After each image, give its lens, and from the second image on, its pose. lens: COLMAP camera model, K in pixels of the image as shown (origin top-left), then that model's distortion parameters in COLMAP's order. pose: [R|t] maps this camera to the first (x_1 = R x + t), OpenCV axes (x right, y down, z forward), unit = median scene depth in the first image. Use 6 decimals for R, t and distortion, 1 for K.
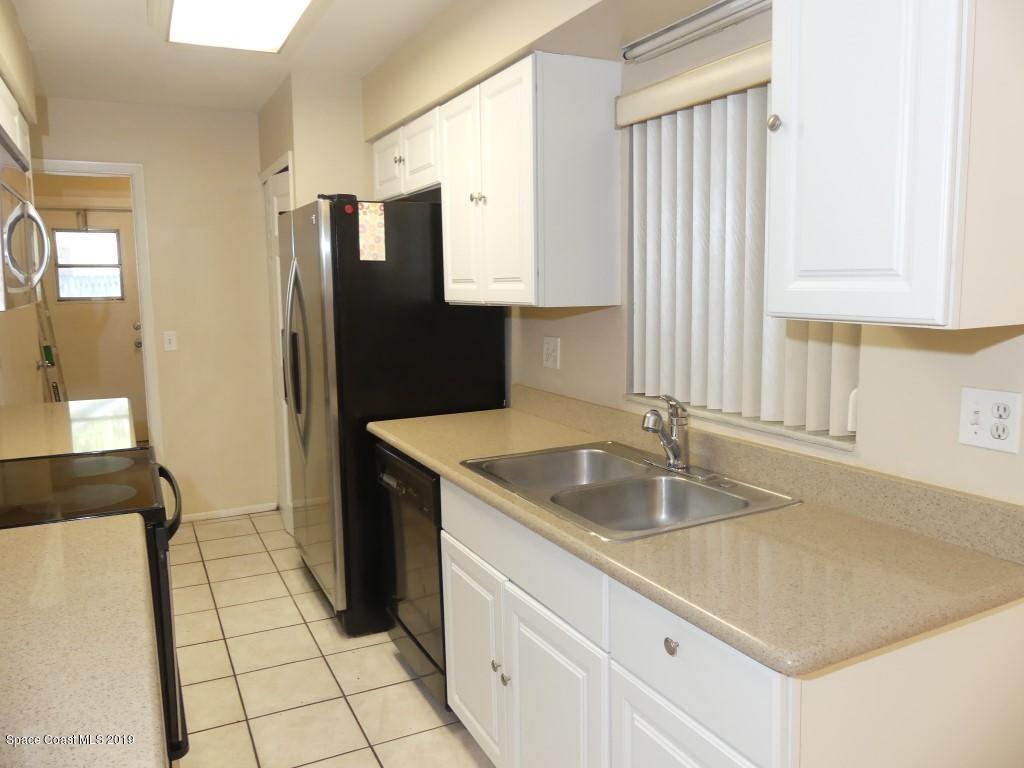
lens RADIAL K [[777.9, 0, 513.6], [0, 777.9, 380.5], [0, 0, 1]] dist [-0.030146, 0.029420]
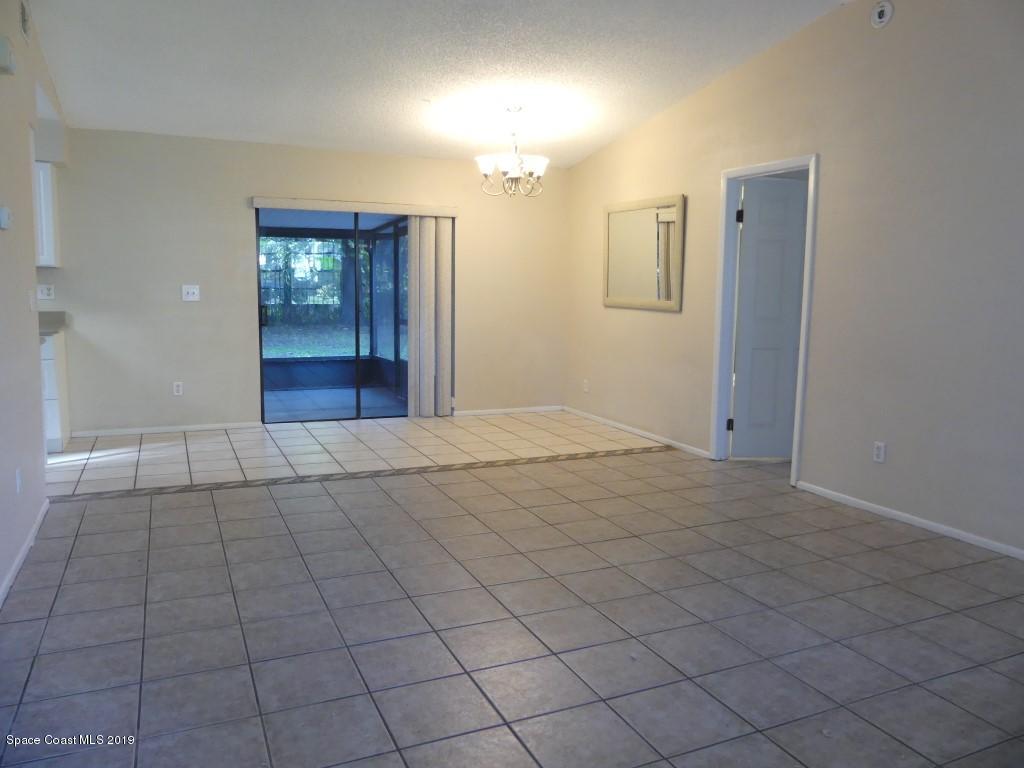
lens RADIAL K [[777.9, 0, 507.4], [0, 777.9, 379.0], [0, 0, 1]] dist [-0.030146, 0.029420]
pose [[0.054145, -0.105604, 0.992933, -2.332956], [0.103070, 0.989671, 0.099637, 0.244881], [-0.993199, 0.096947, 0.064471, -1.143675]]
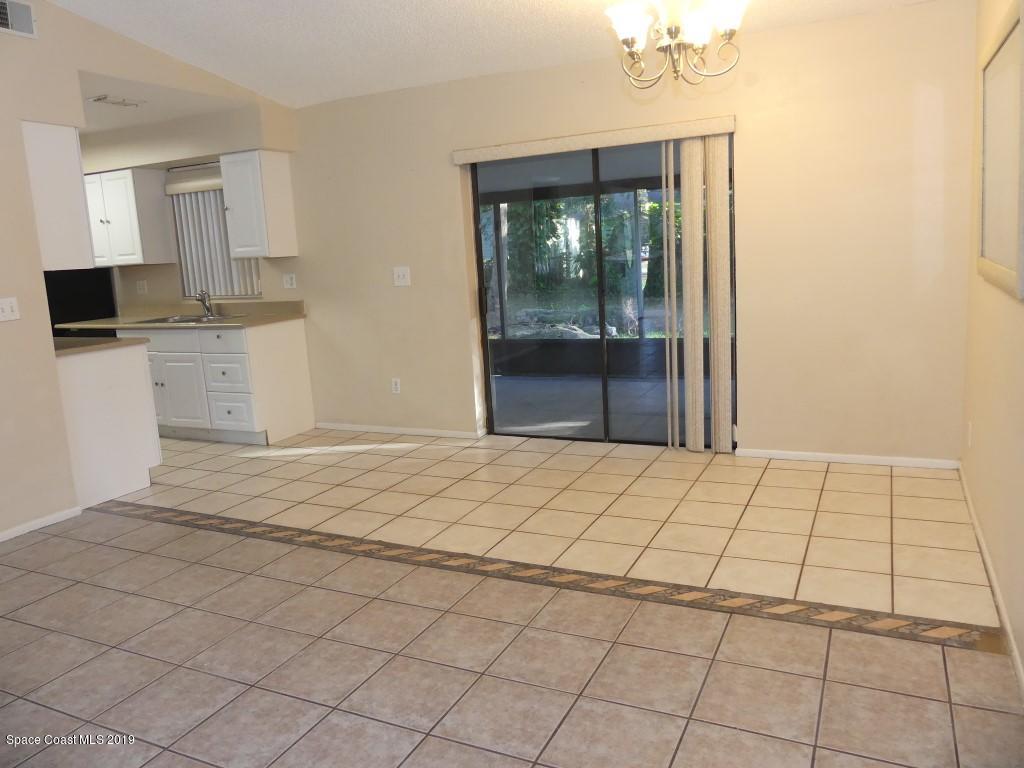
lens RADIAL K [[777.9, 0, 509.5], [0, 777.9, 381.9], [0, 0, 1]] dist [-0.030146, 0.029420]
pose [[0.799212, -0.131942, 0.586389, -0.642043], [0.117800, 0.991072, 0.062444, 0.317511], [-0.589393, 0.019171, 0.807619, -2.066207]]
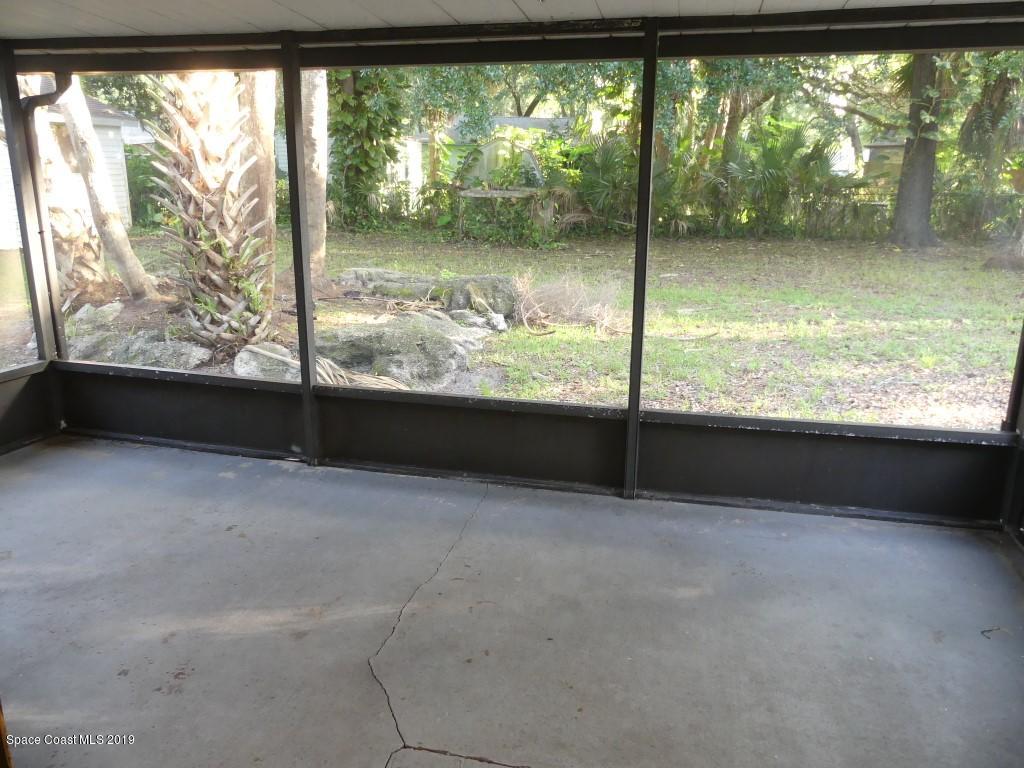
lens RADIAL K [[777.9, 0, 509.2], [0, 777.9, 375.2], [0, 0, 1]] dist [-0.030146, 0.029420]
pose [[0.655013, -0.175486, 0.734958, 0.738116], [0.077855, 0.983155, 0.165362, 0.051842], [-0.751596, -0.051094, 0.657642, -0.294202]]
